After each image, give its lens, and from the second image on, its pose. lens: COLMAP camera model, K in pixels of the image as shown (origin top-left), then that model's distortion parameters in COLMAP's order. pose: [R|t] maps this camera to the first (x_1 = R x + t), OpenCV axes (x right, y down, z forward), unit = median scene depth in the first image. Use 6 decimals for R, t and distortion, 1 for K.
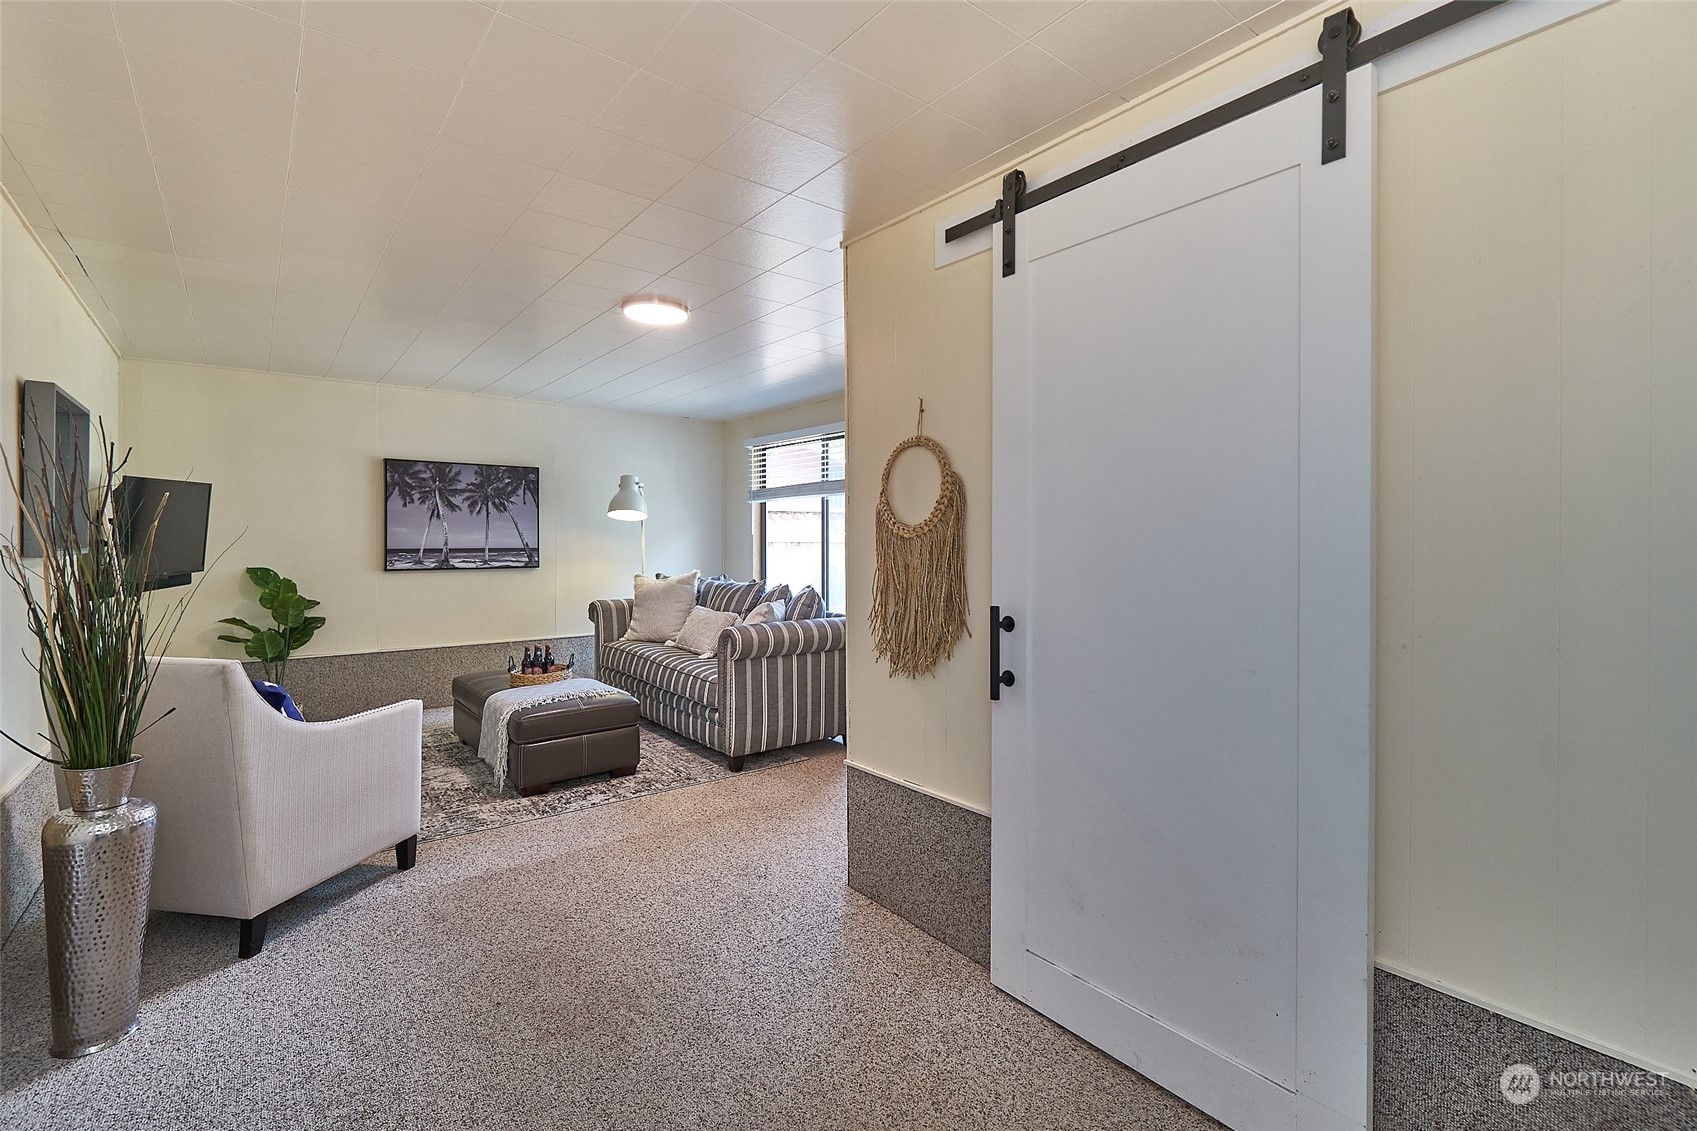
lens RADIAL K [[765.8, 0, 848.7], [0, 765.8, 554.4], [0, 0, 1]] dist [-0.000953, -0.000033]
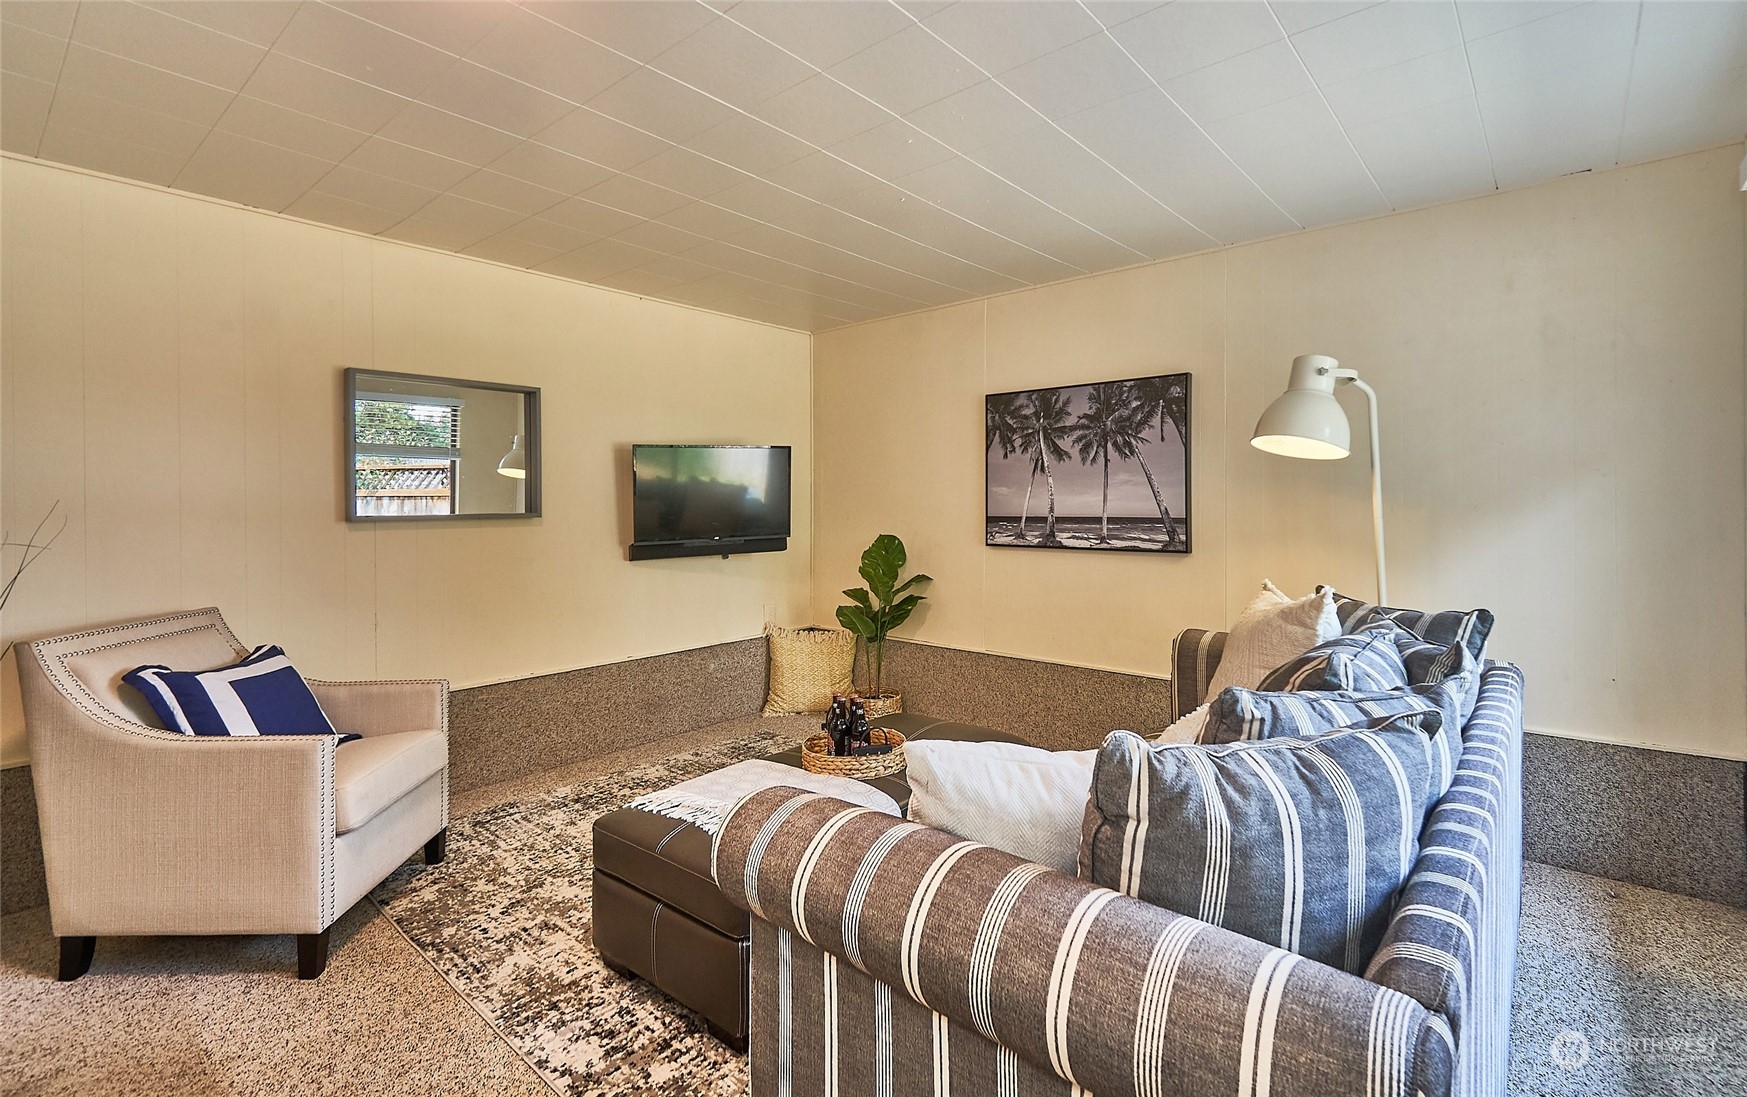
lens RADIAL K [[786.2, 0, 845.2], [0, 786.2, 508.8], [0, 0, 1]] dist [0.003699, -0.000058]
pose [[0.182163, 0.007886, -0.983237, 0.117685], [-0.010815, 0.999923, 0.006016, -0.016895], [0.983209, 0.009538, 0.182235, 0.697121]]
